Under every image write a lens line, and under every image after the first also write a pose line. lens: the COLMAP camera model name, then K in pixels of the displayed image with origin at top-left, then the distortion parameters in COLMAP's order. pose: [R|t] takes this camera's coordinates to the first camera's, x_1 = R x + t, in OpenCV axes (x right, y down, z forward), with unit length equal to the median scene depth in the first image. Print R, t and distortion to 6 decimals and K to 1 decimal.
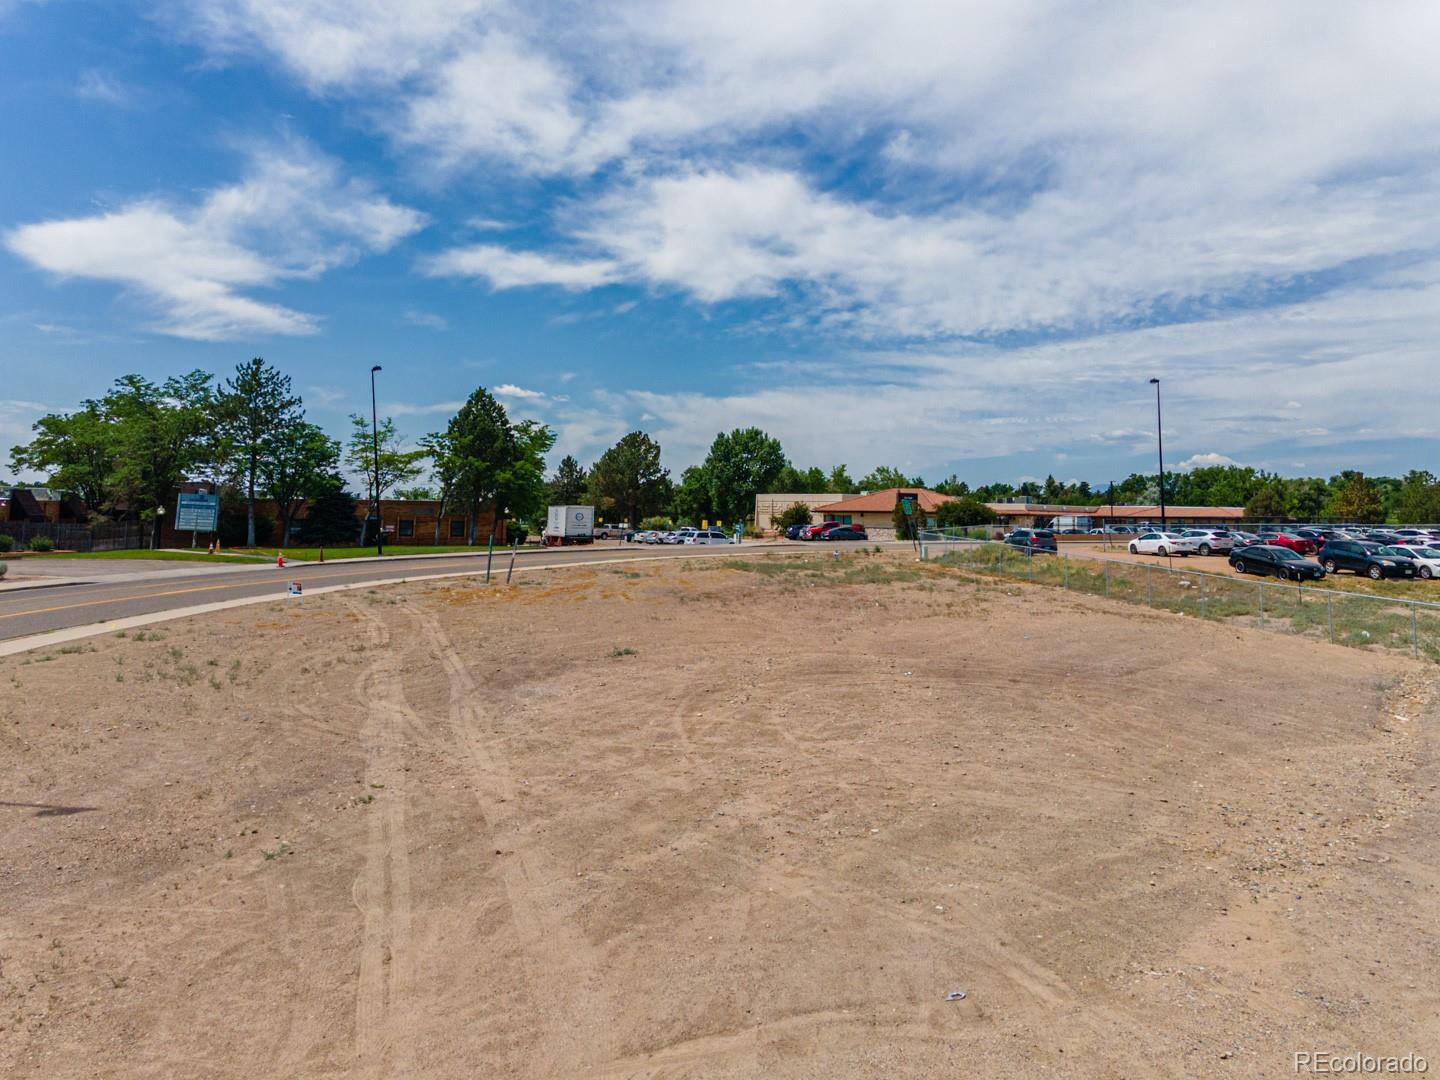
lens RADIAL K [[1067.9, 0, 719.2], [0, 1067.9, 492.5], [0, 0, 1]] dist [0.060949, 0.041704]
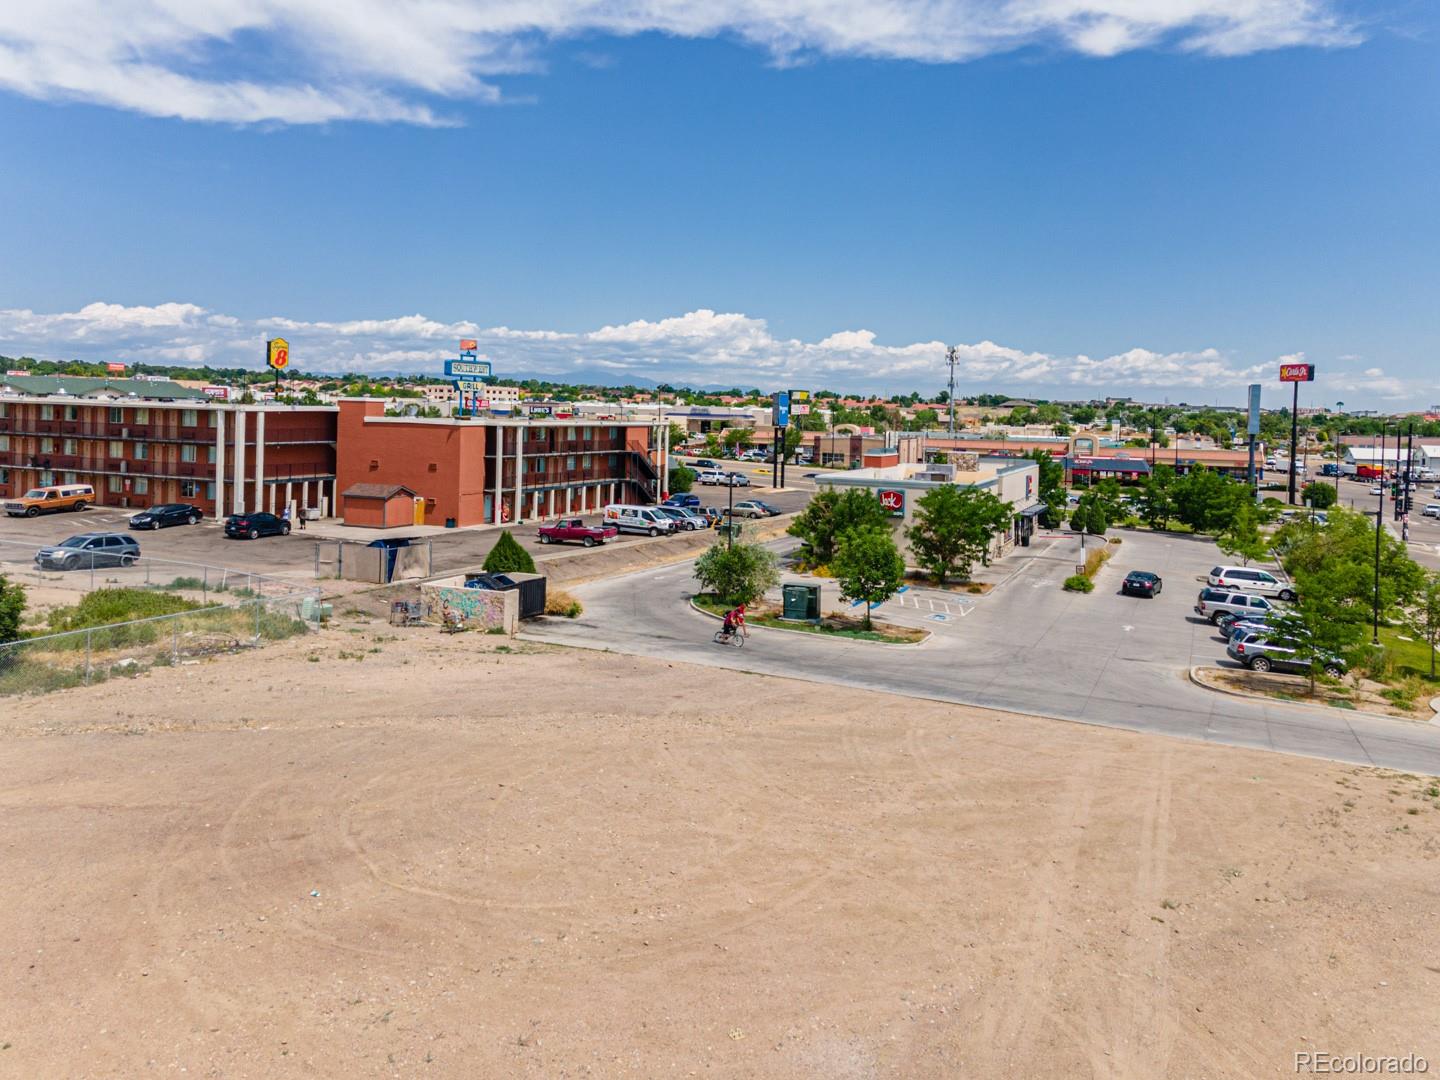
lens RADIAL K [[1073.0, 0, 726.2], [0, 1073.0, 482.3], [0, 0, 1]] dist [0.087055, 0.004561]
pose [[-0.762402, -0.079682, 0.642179, -0.020115], [-0.050660, 0.996694, 0.063526, -0.006411], [-0.645118, 0.015900, -0.763918, 0.064495]]
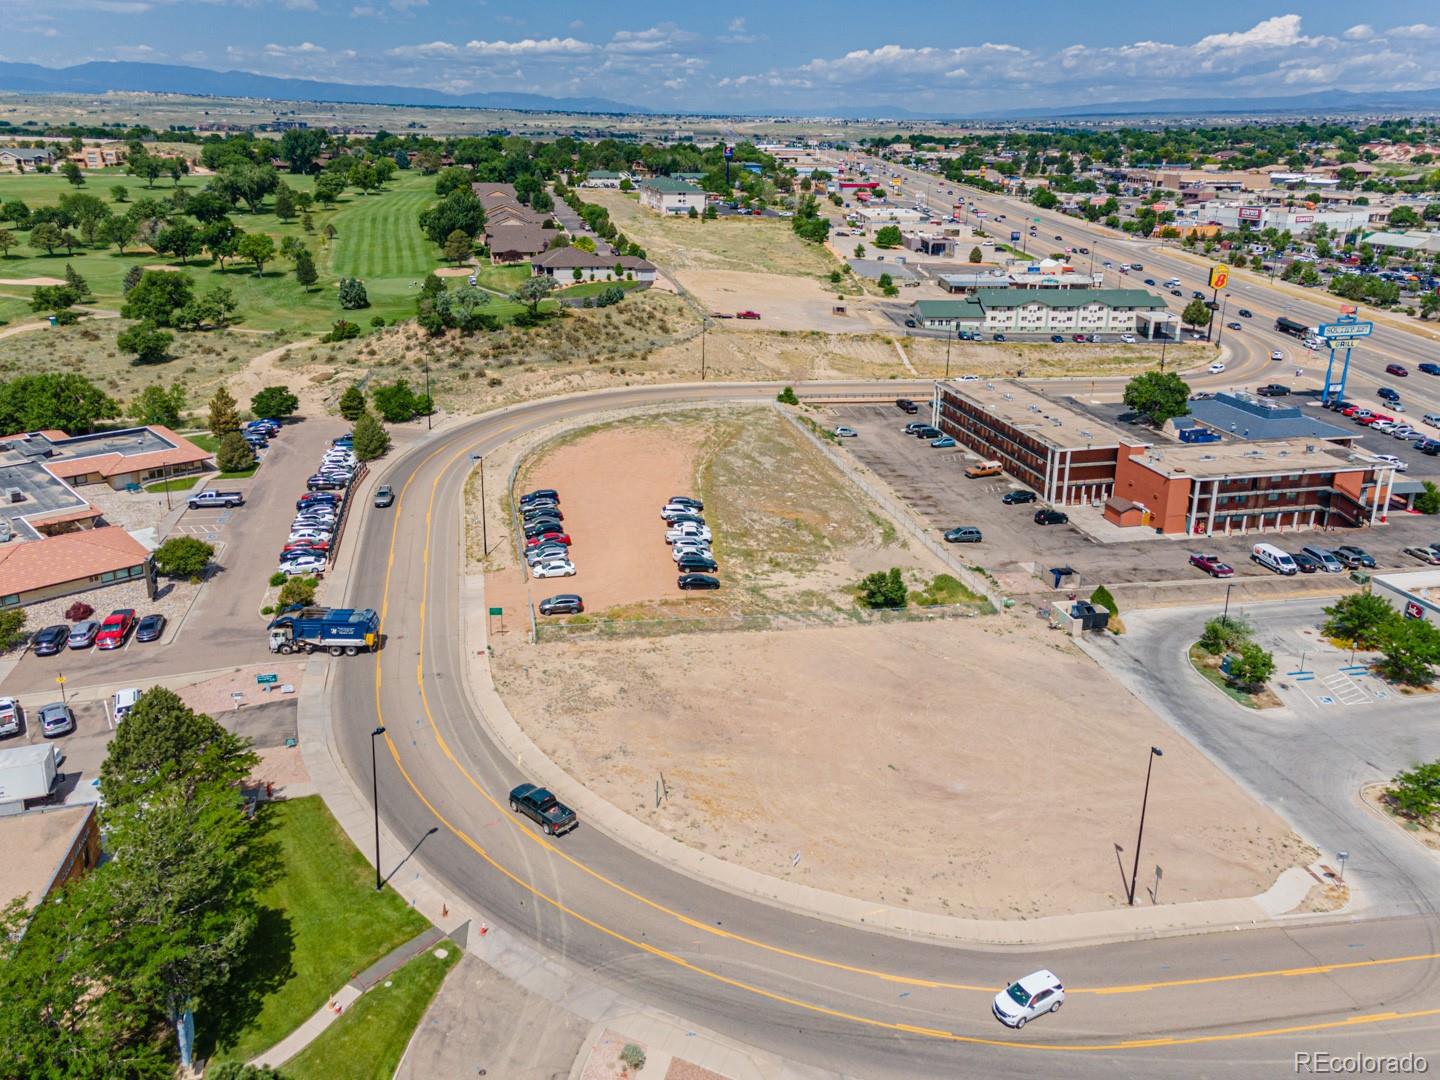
lens RADIAL K [[1067.9, 0, 719.2], [0, 1067.9, 492.5], [0, 0, 1]] dist [0.060949, 0.041704]
pose [[0.055145, -0.344015, 0.937343, -0.119163], [-0.034083, 0.937576, 0.346106, -0.069634], [-0.997897, -0.051033, 0.039977, 0.069626]]
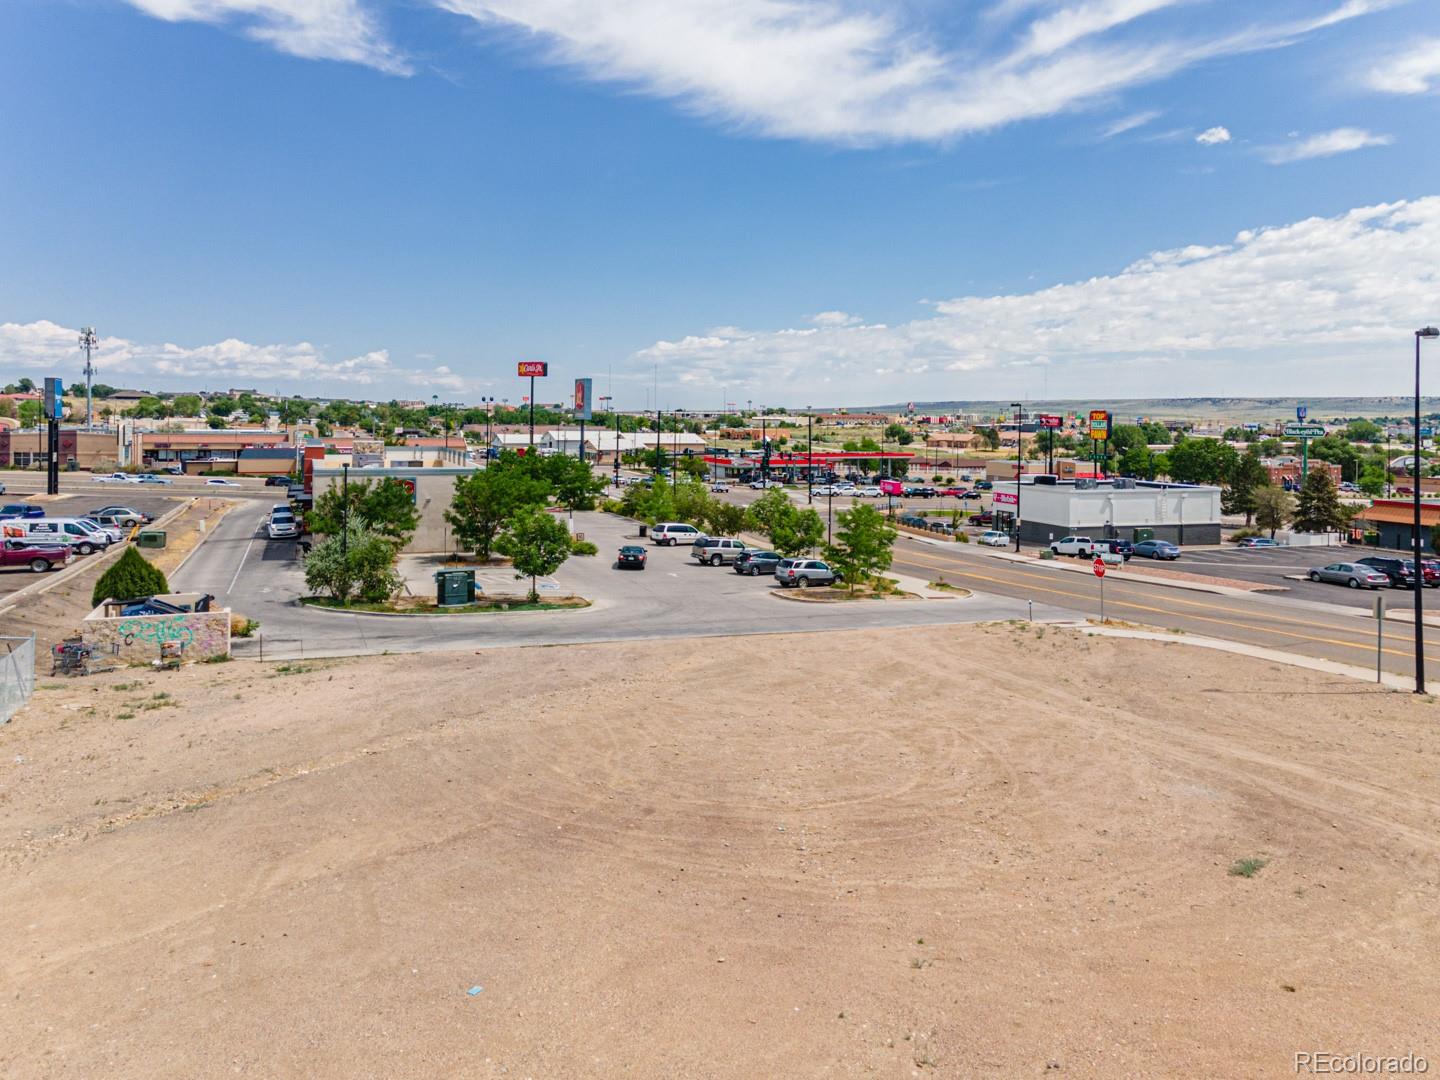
lens RADIAL K [[1070.2, 0, 725.6], [0, 1070.2, 501.6], [0, 0, 1]] dist [0.061180, 0.039228]
pose [[-0.996468, -0.021686, -0.081128, 0.013480], [-0.026359, 0.998028, 0.056975, -0.004240], [0.079732, 0.058912, -0.995074, 0.081672]]
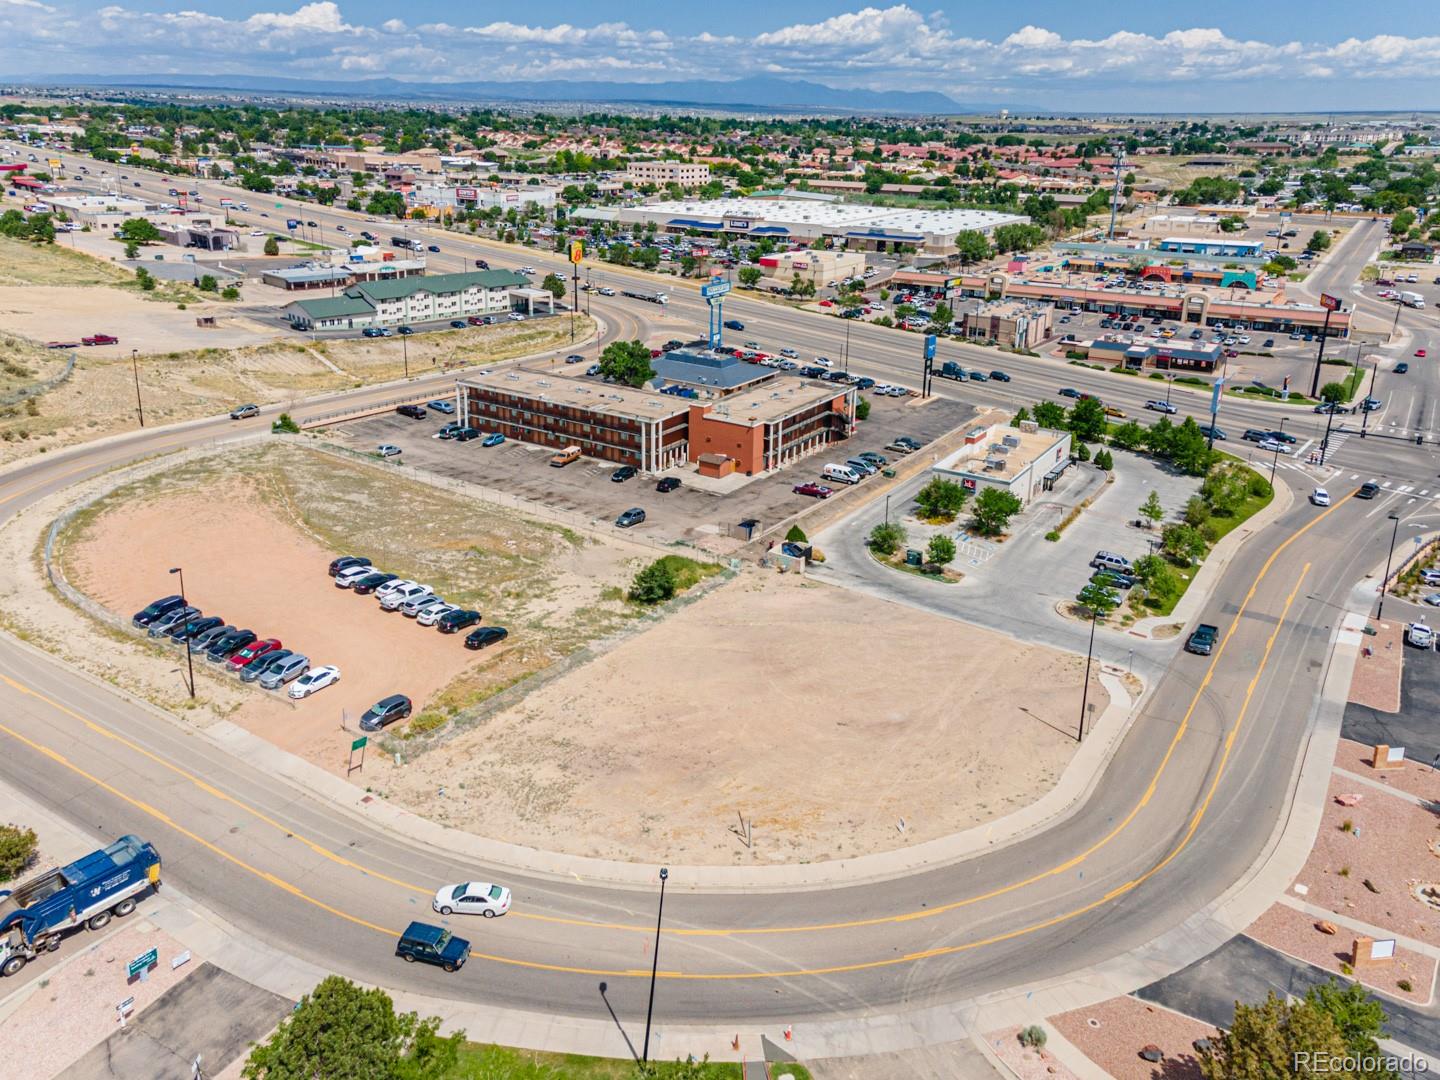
lens RADIAL K [[1070.2, 0, 725.6], [0, 1070.2, 501.6], [0, 0, 1]] dist [0.061180, 0.039228]
pose [[-0.652960, -0.284666, 0.701861, -0.086457], [-0.046084, 0.939896, 0.338337, -0.067762], [-0.755989, 0.188576, -0.626833, 0.147724]]
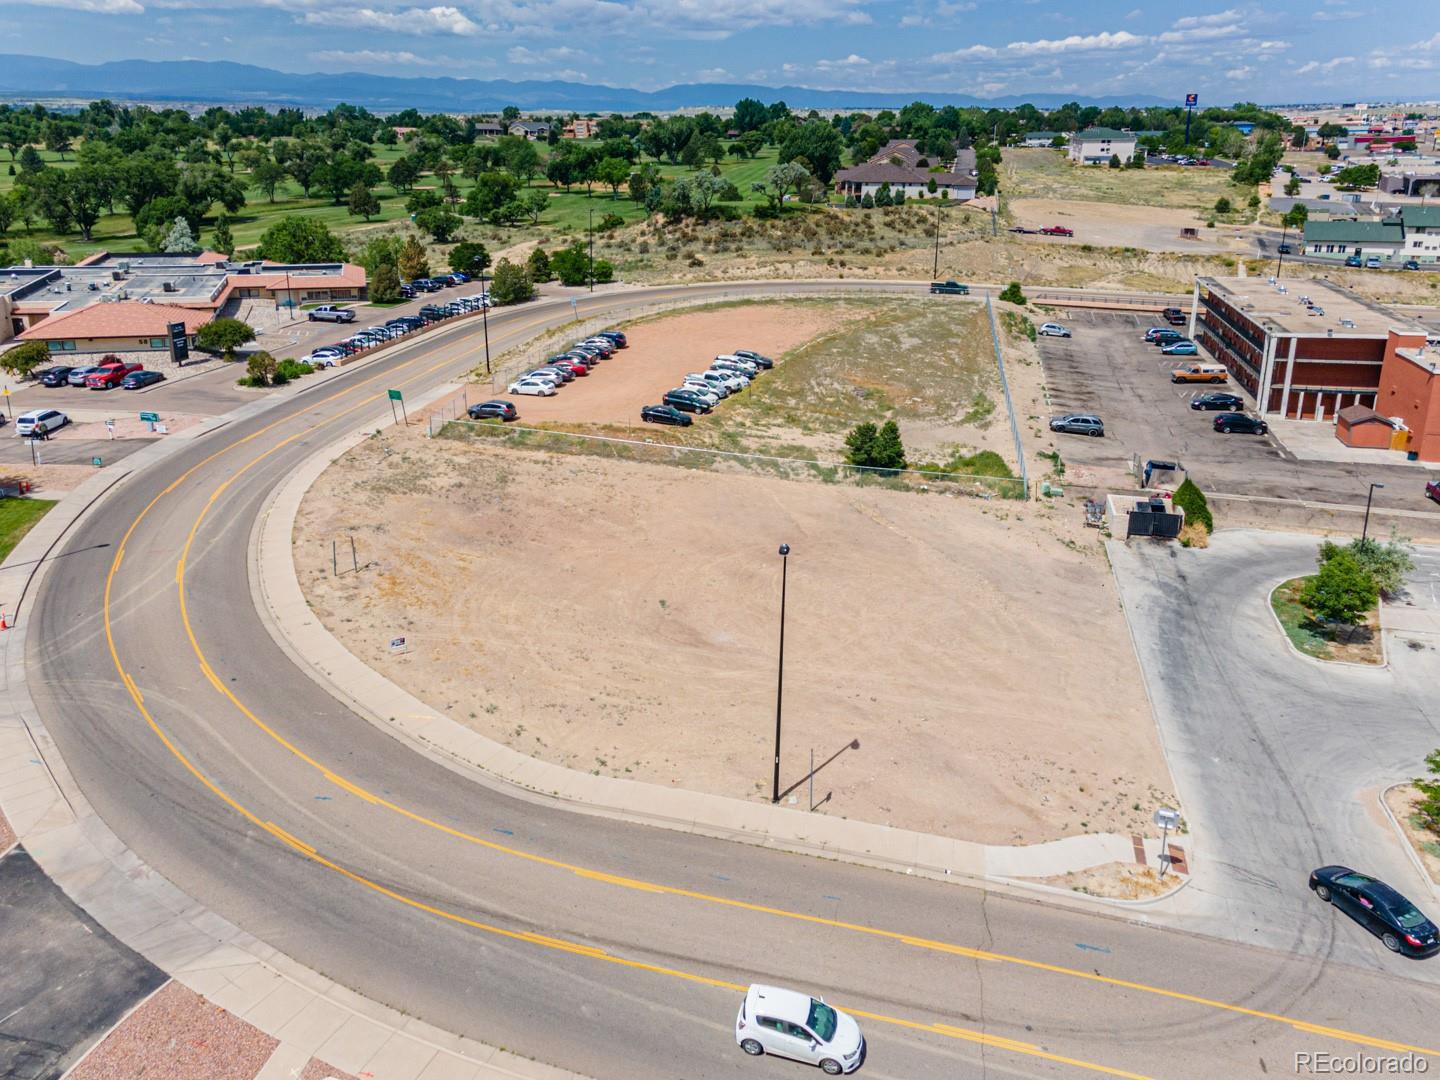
lens RADIAL K [[1093.9, 0, 712.4], [0, 1093.9, 484.4], [0, 0, 1]] dist [0.058184, 0.060878]
pose [[0.488272, -0.290631, 0.822875, -0.082025], [-0.014866, 0.940010, 0.340823, -0.036888], [-0.872565, -0.178647, 0.454660, 0.003948]]
